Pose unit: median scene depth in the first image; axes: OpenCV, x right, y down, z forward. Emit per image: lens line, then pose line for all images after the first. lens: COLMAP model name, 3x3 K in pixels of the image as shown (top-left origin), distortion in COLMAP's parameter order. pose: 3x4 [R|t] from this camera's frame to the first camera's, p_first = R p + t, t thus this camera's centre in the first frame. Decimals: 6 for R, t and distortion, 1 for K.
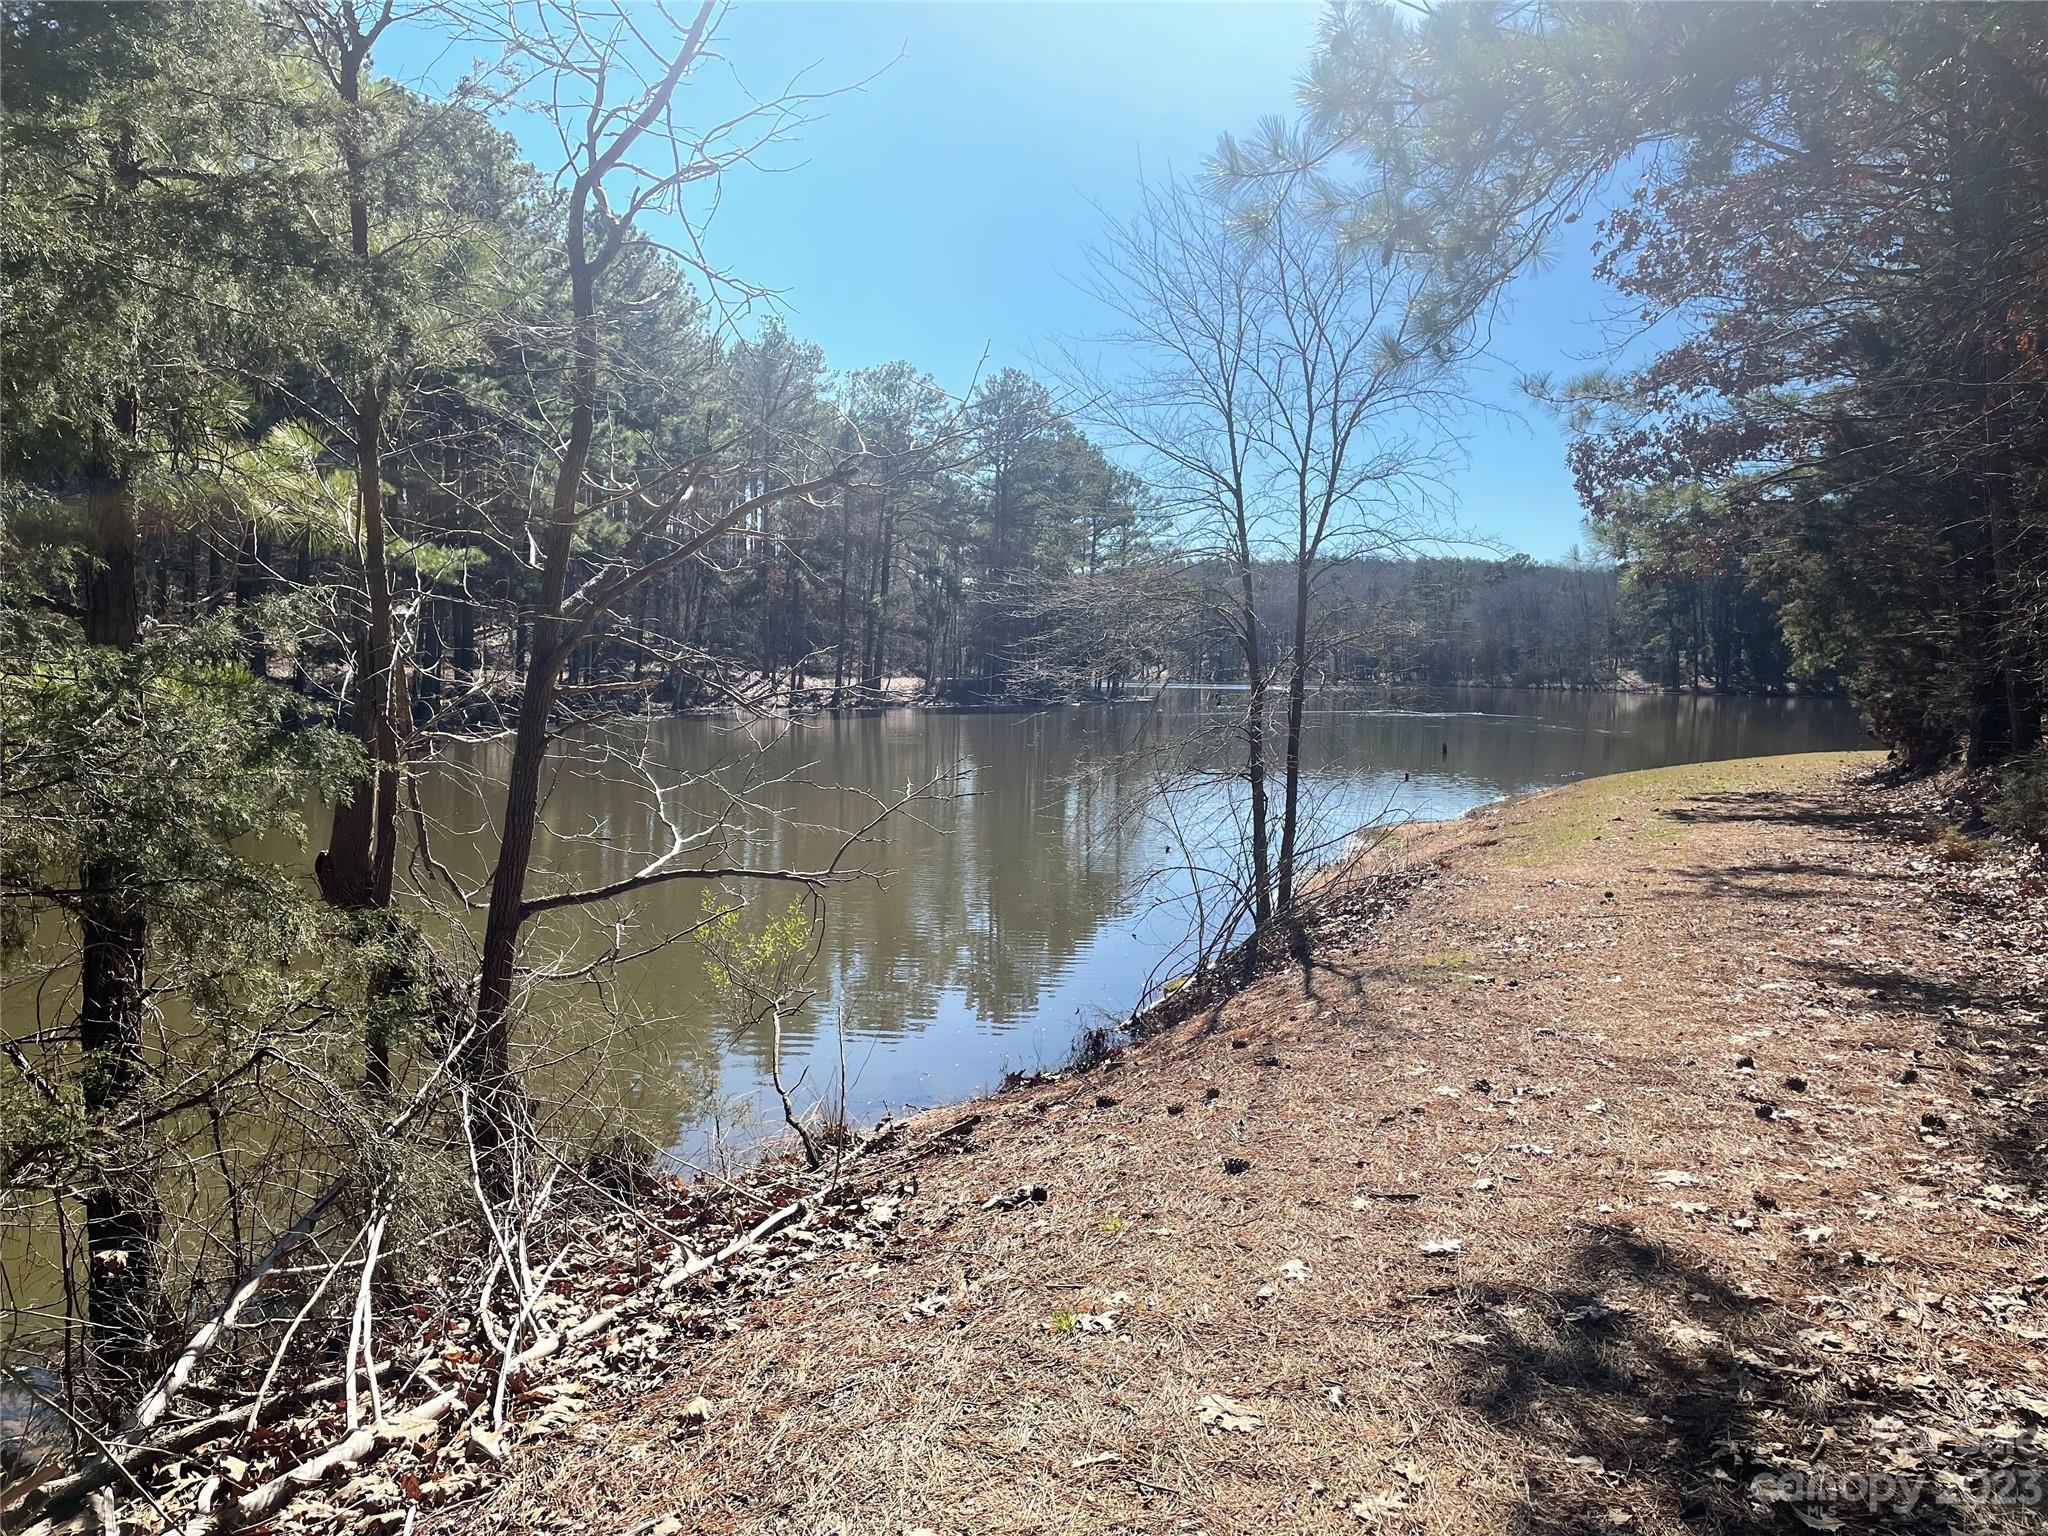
lens RADIAL K [[1534.8, 0, 1029.2], [0, 1534.8, 770.5], [0, 0, 1]] dist [-0.010569, -0.022623]
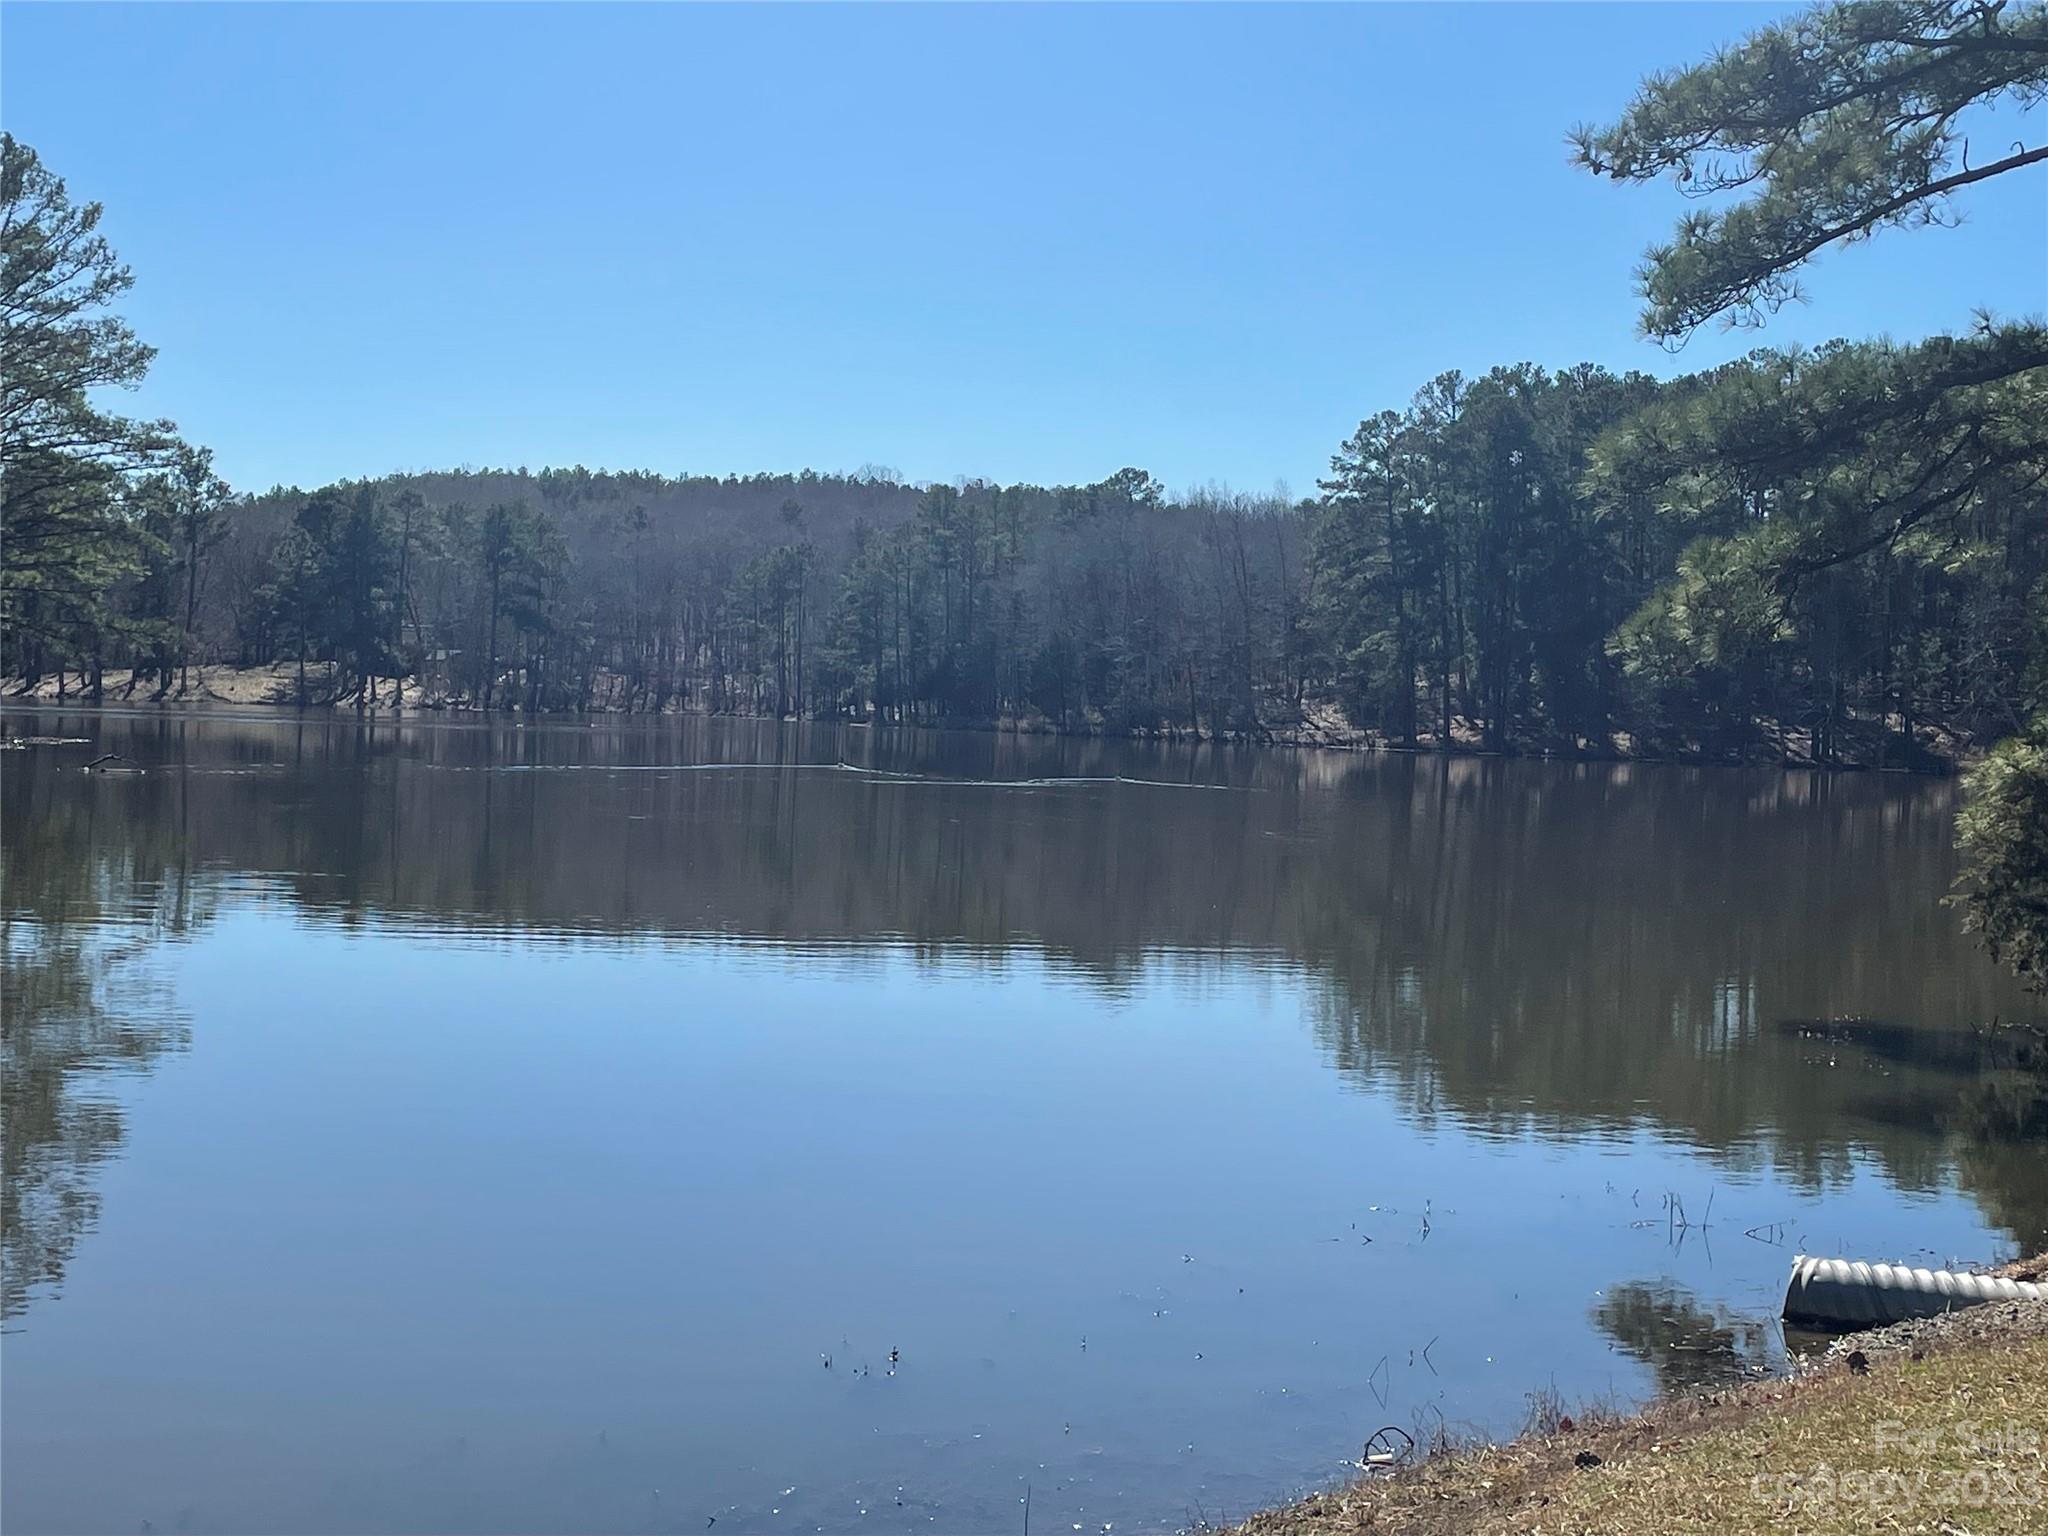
lens RADIAL K [[2917.3, 0, 1022.7], [0, 2917.3, 768.5], [0, 0, 1]] dist [-0.011857, 0.000000]
pose [[0.965456, 0.012886, 0.260248, 0.049887], [-0.002527, 0.999192, -0.040101, -0.005840], [-0.260554, 0.038059, 0.964709, 0.107812]]
